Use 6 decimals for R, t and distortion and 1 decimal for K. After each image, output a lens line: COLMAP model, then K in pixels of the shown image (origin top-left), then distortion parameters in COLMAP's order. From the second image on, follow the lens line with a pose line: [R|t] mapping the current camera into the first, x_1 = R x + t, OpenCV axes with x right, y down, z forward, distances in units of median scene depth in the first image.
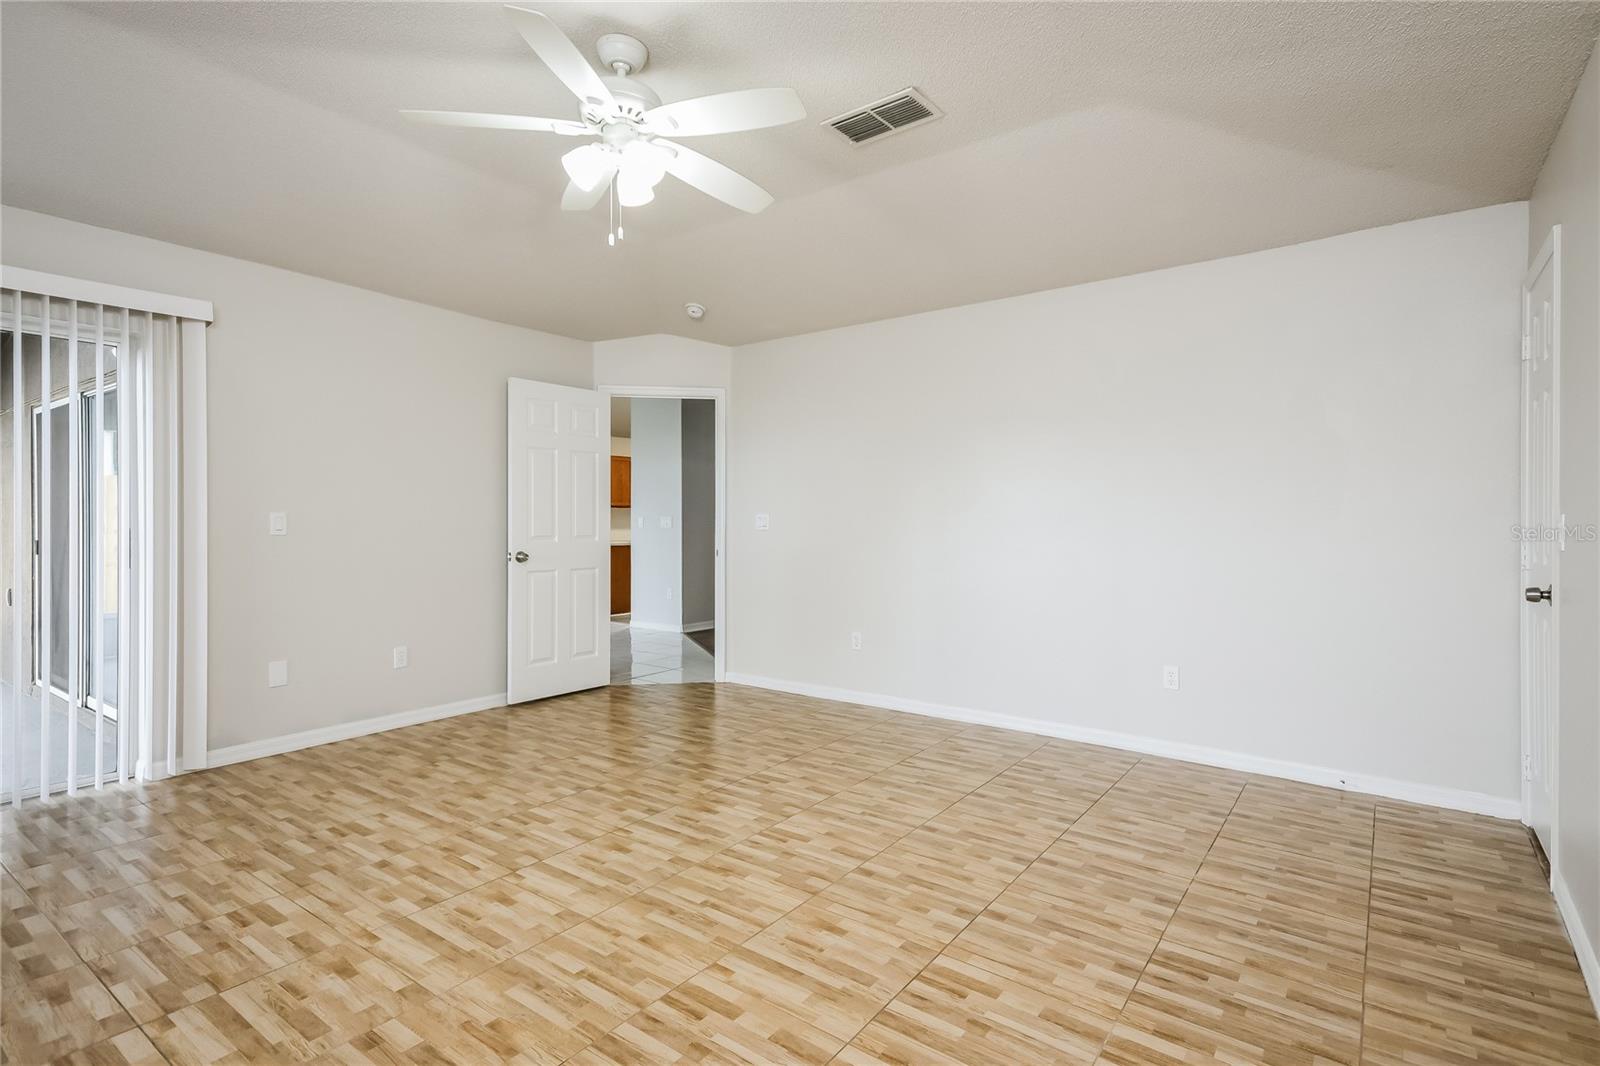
lens RADIAL K [[790.4, 0, 802.5], [0, 790.4, 527.0], [0, 0, 1]] dist [0.003791, -0.000703]
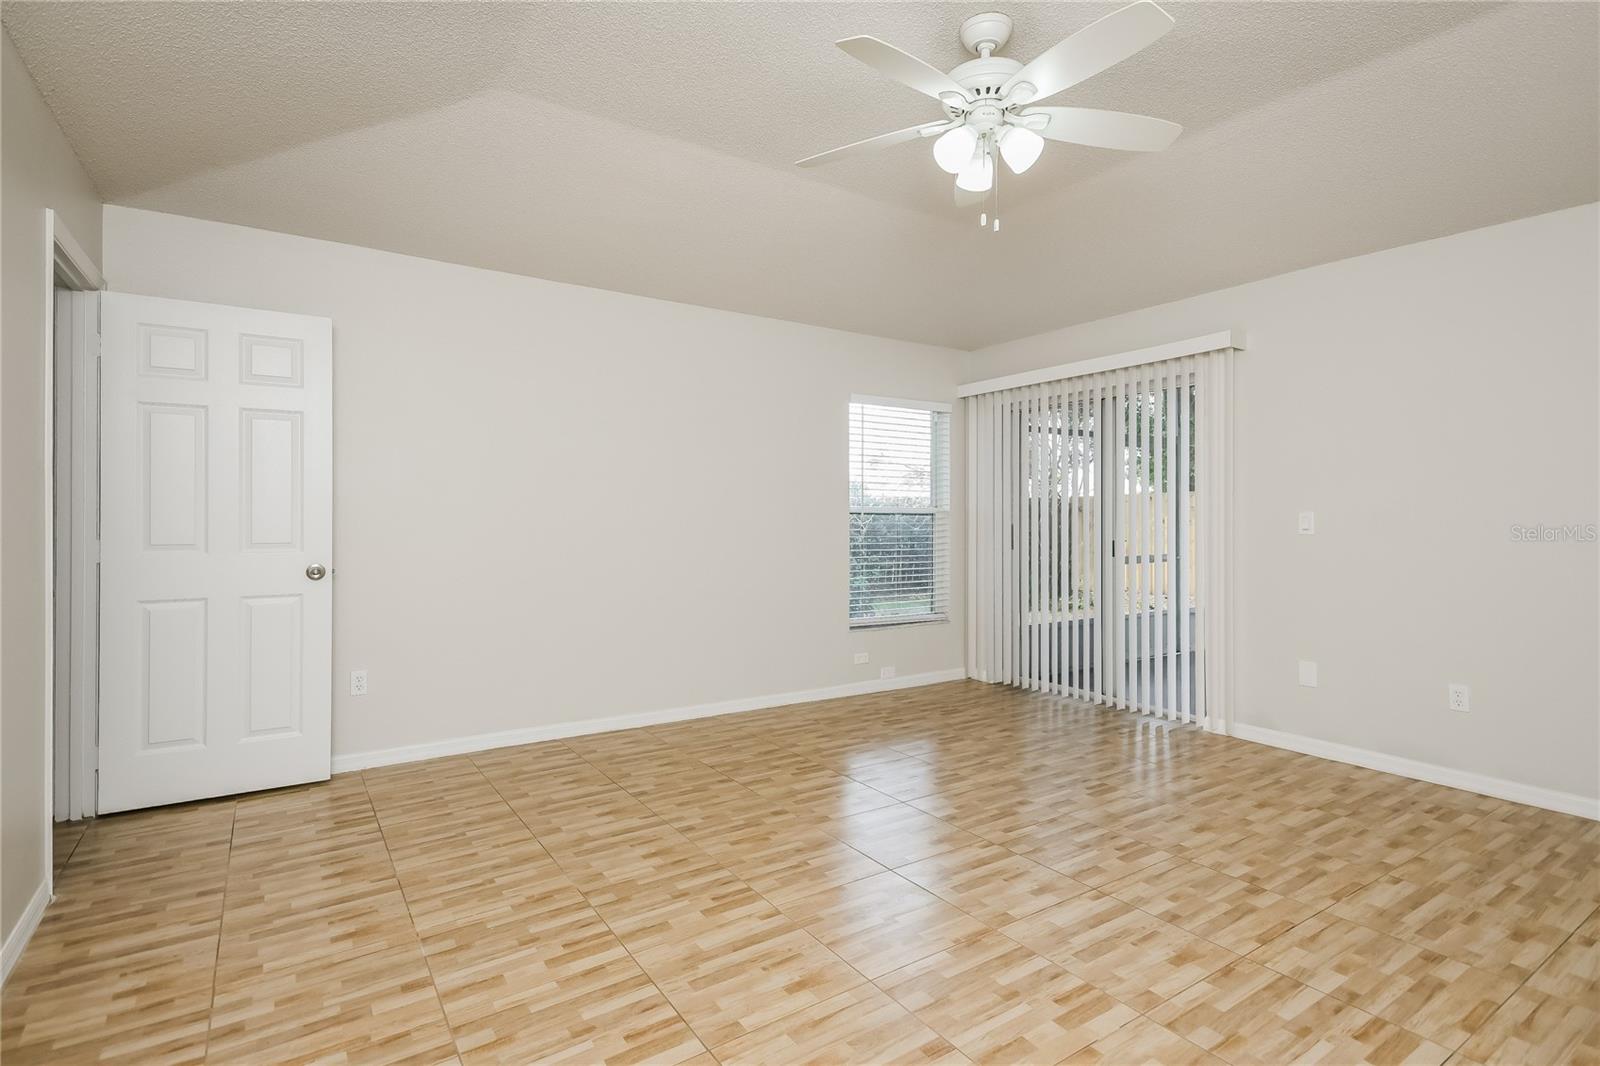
lens RADIAL K [[790.4, 0, 801.6], [0, 790.4, 517.4], [0, 0, 1]] dist [0.003791, -0.000703]
pose [[-0.336215, 0.001534, -0.941784, 0.579653], [-0.013451, 0.999889, 0.006430, -0.011190], [0.941689, 0.014830, -0.336157, 0.864354]]
